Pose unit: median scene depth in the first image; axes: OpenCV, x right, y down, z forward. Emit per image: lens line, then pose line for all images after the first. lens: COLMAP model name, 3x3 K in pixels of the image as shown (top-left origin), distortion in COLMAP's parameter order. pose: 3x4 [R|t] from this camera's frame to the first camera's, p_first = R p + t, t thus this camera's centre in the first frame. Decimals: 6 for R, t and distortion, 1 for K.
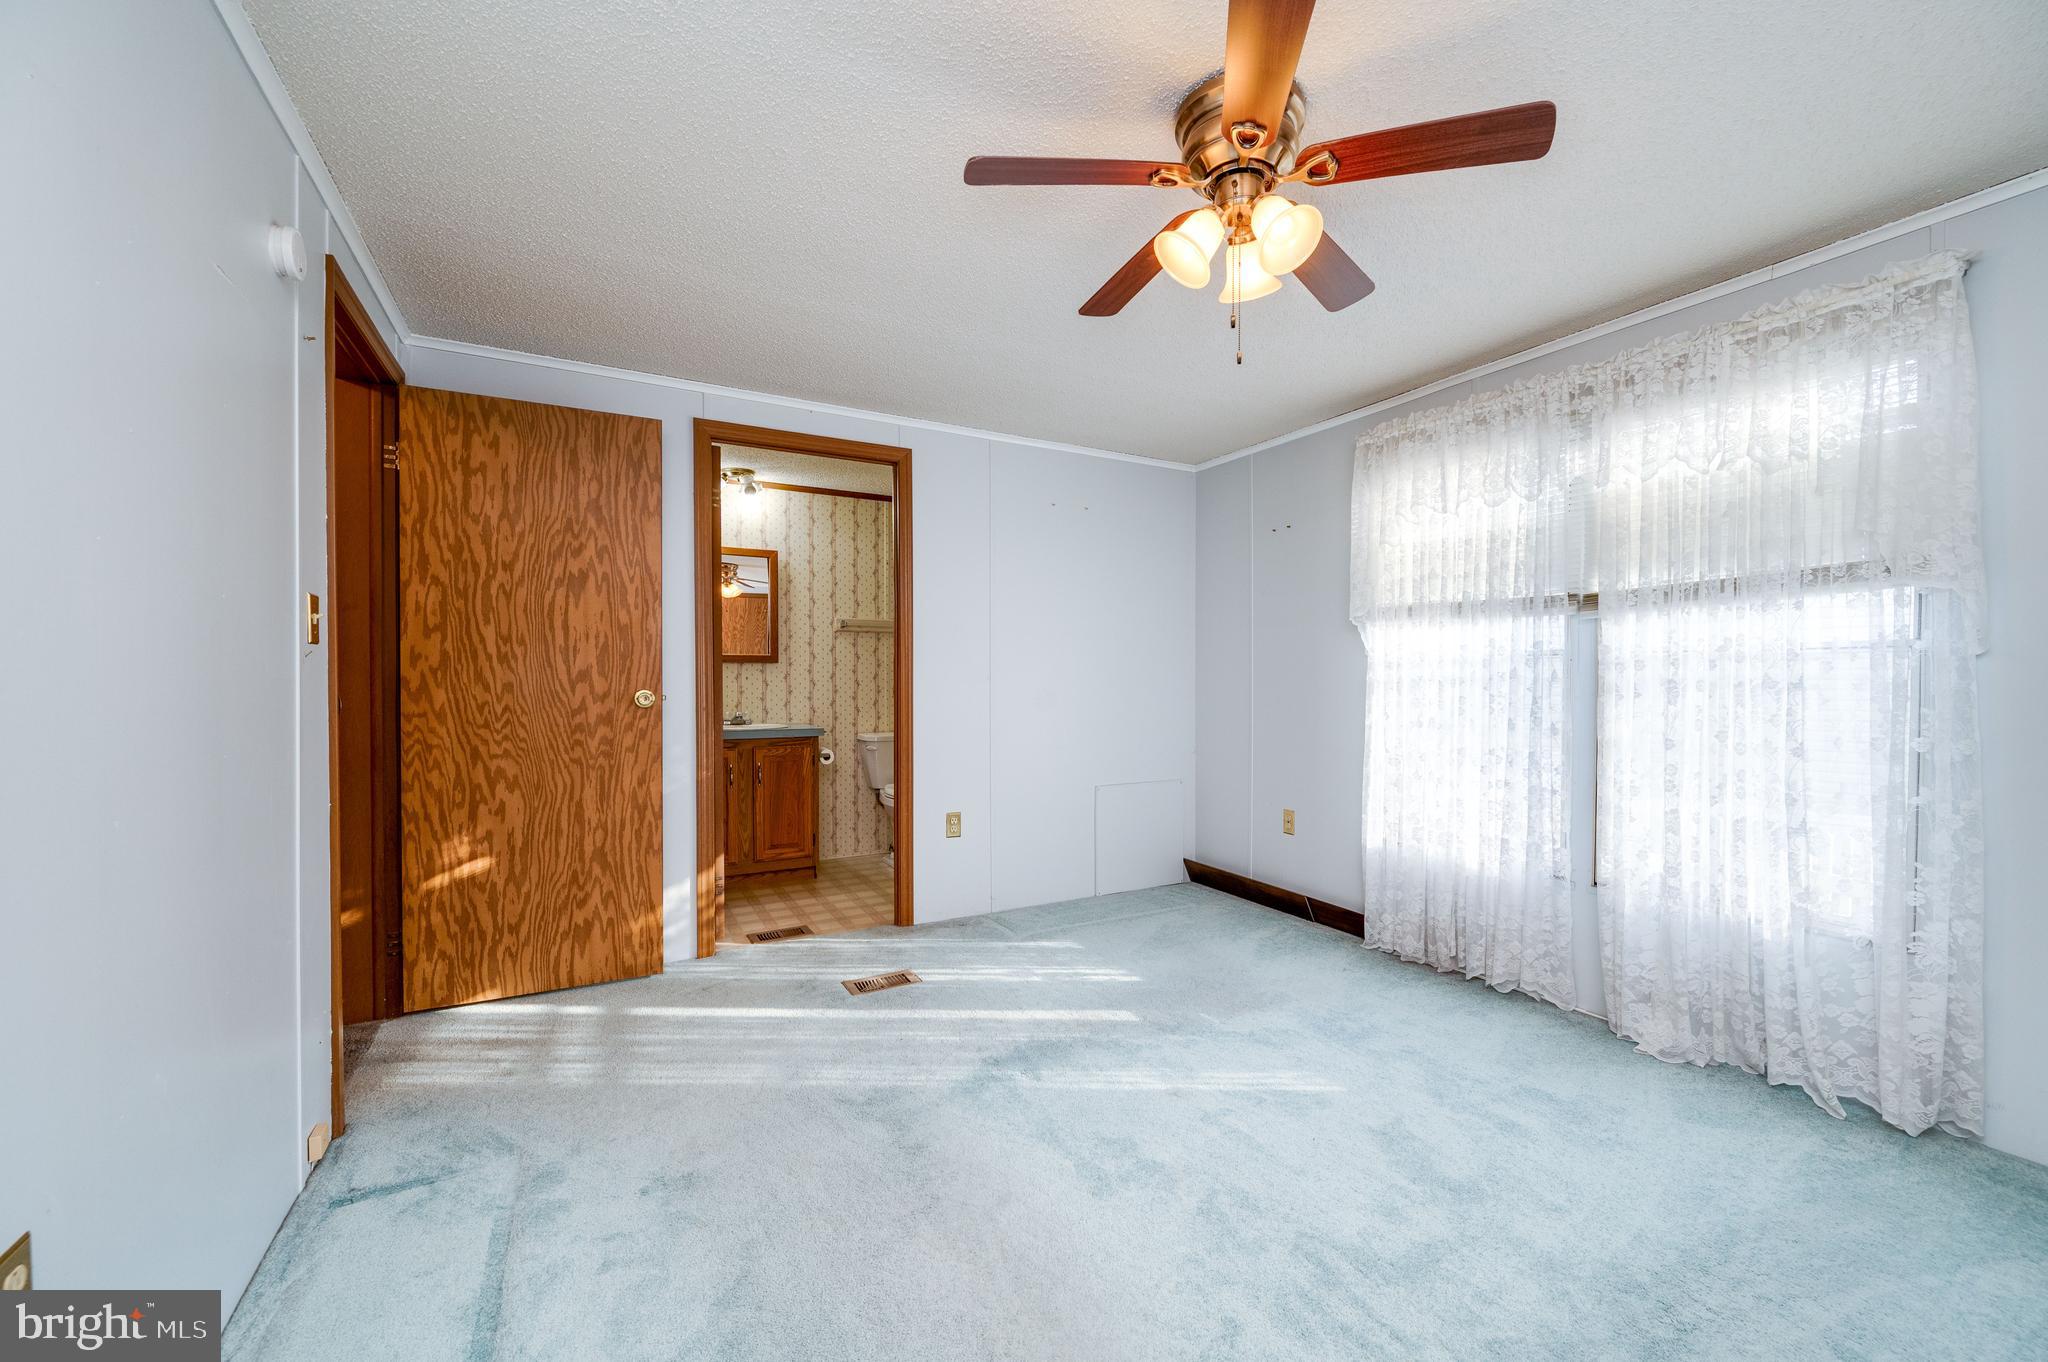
lens RADIAL K [[807.5, 0, 1065.1], [0, 807.5, 695.1], [0, 0, 1]] dist [-0.004287, 0.000806]
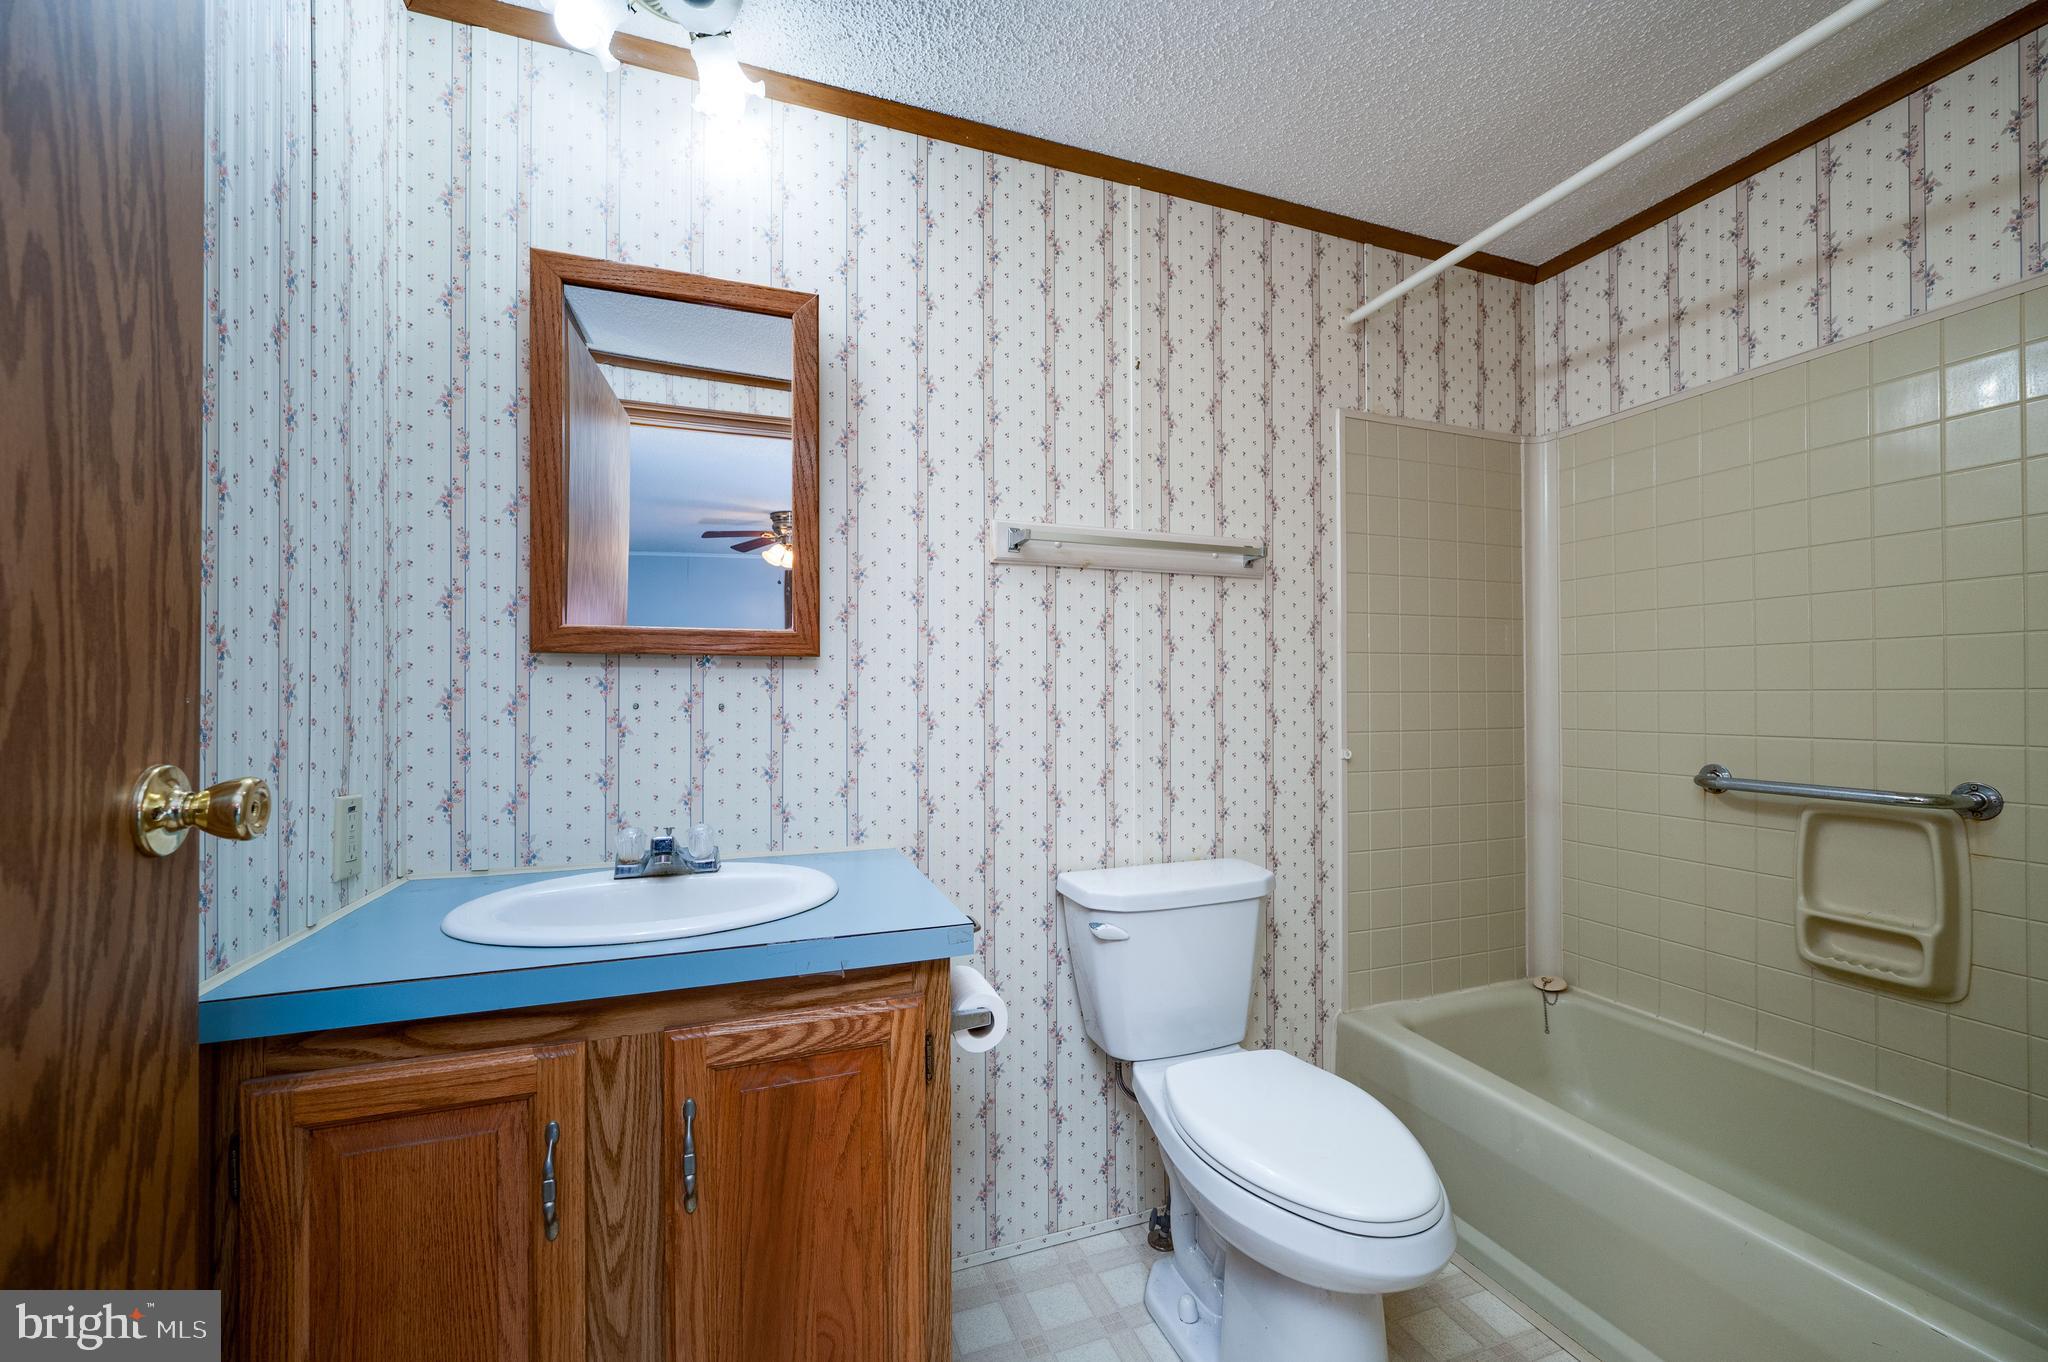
lens RADIAL K [[807.5, 0, 1017.4], [0, 807.5, 688.2], [0, 0, 1]] dist [-0.004287, 0.000806]
pose [[0.981340, -0.005777, -0.192196, -0.215456], [0.000679, 0.999646, -0.026583, -0.019467], [0.192281, 0.025957, 0.980997, 0.691778]]
